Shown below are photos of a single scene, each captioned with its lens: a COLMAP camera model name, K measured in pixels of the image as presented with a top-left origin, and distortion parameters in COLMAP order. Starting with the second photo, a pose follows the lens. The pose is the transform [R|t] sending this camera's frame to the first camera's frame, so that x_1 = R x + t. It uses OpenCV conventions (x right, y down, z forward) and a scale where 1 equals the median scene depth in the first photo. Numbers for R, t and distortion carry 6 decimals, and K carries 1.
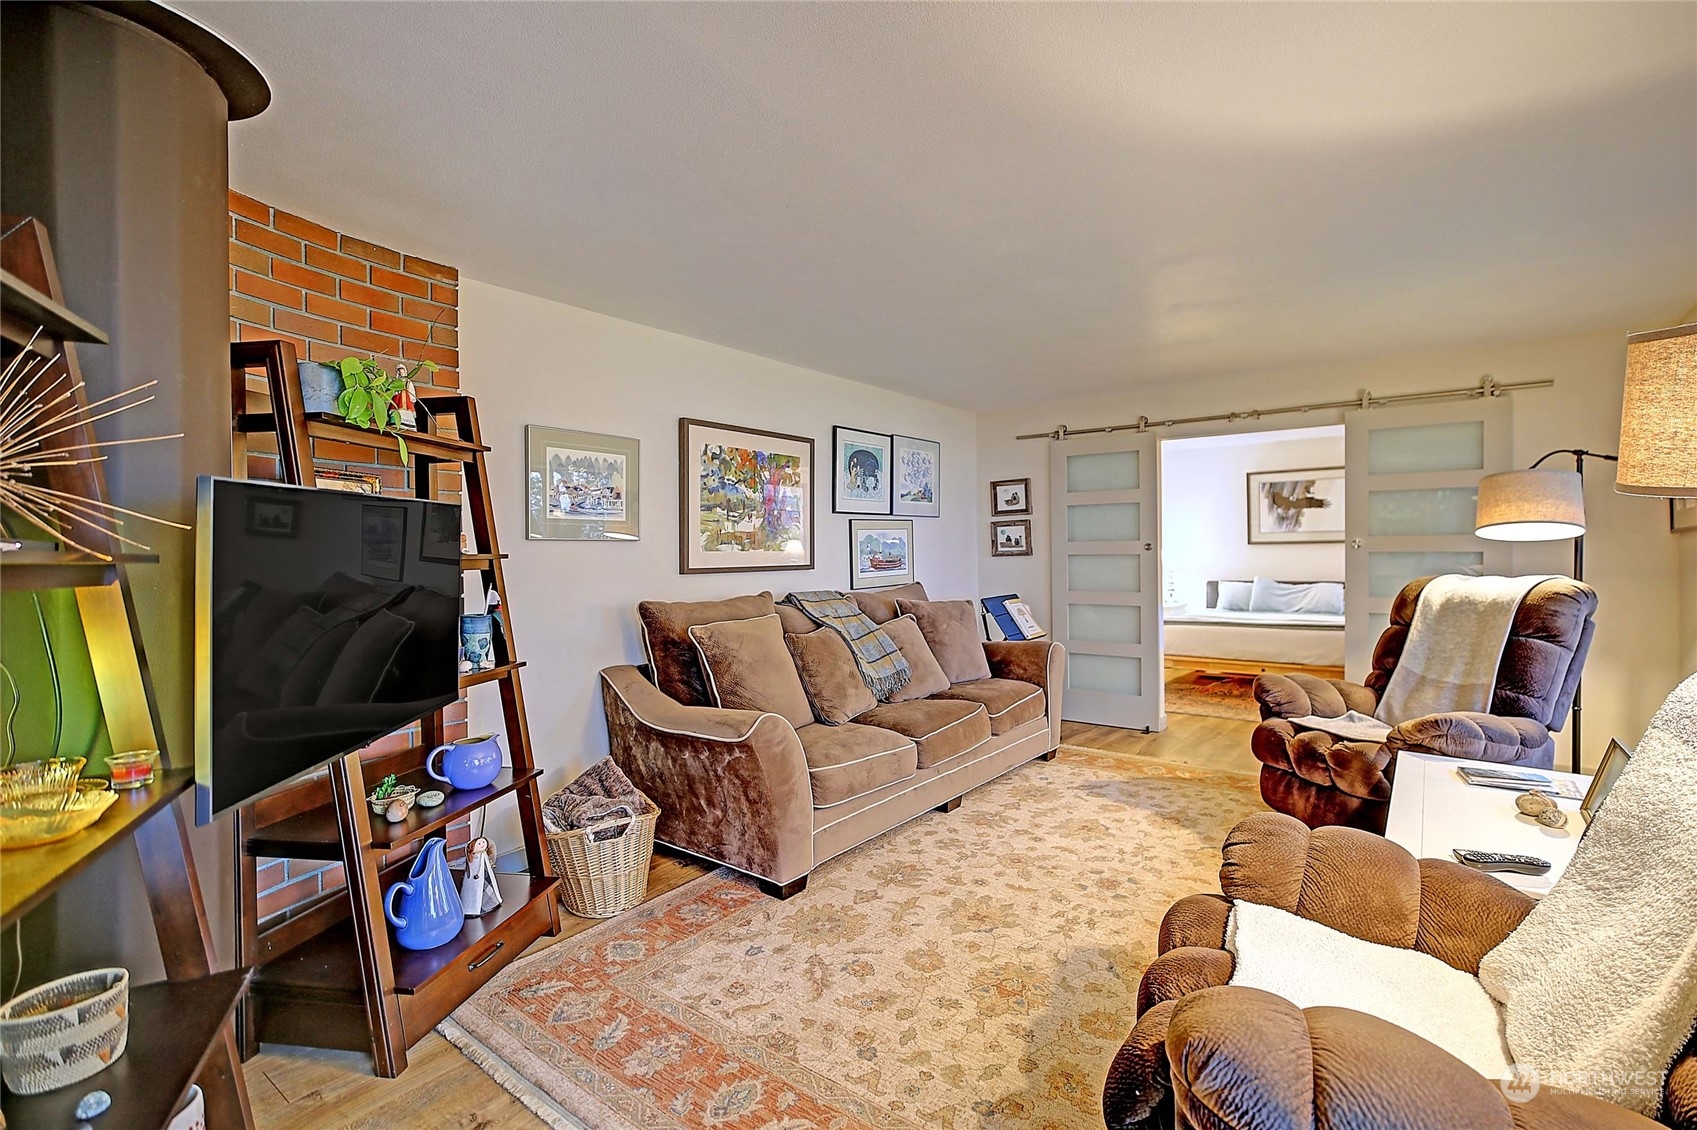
lens RADIAL K [[783.4, 0, 854.4], [0, 783.4, 560.3], [0, 0, 1]] dist [-0.024543, 0.005516]
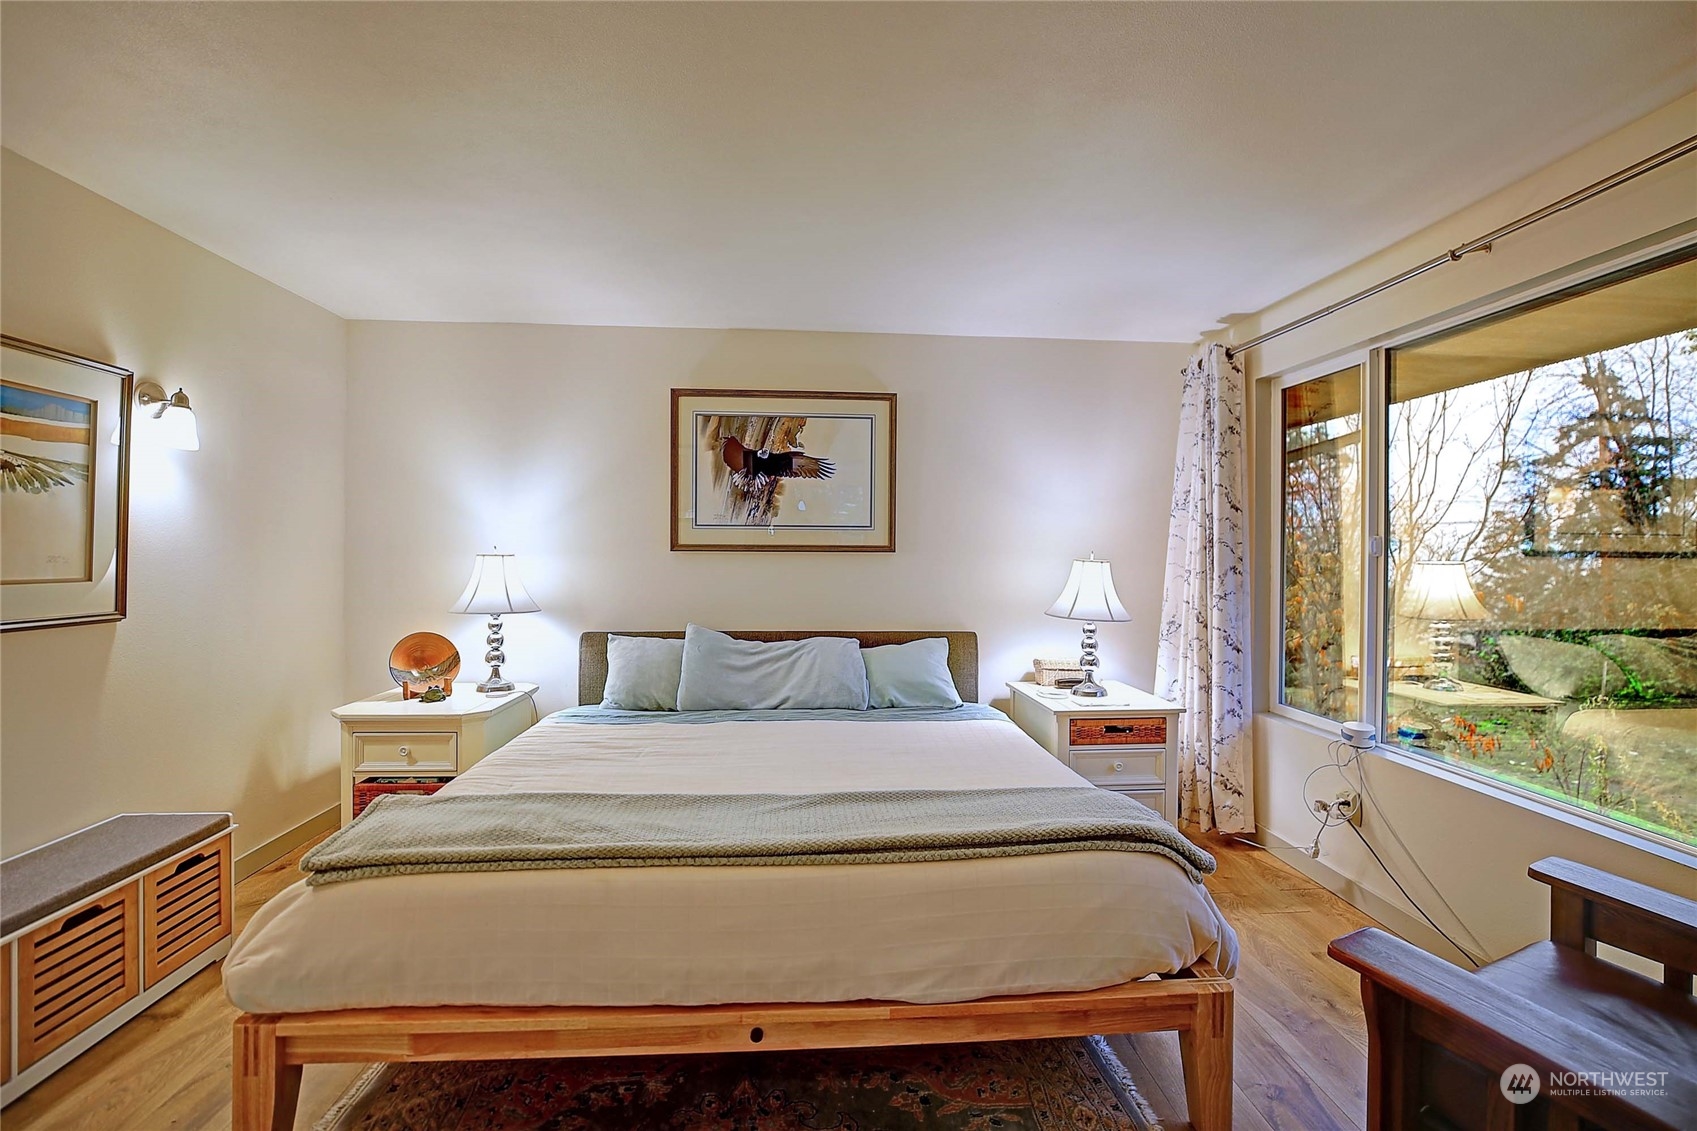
lens RADIAL K [[783.4, 0, 850.8], [0, 783.4, 557.8], [0, 0, 1]] dist [-0.024543, 0.005516]
pose [[0.747082, 0.015782, 0.664545, 0.488208], [-0.010988, 0.999875, -0.011392, -0.020244], [-0.664642, 0.001209, 0.747161, 1.025294]]
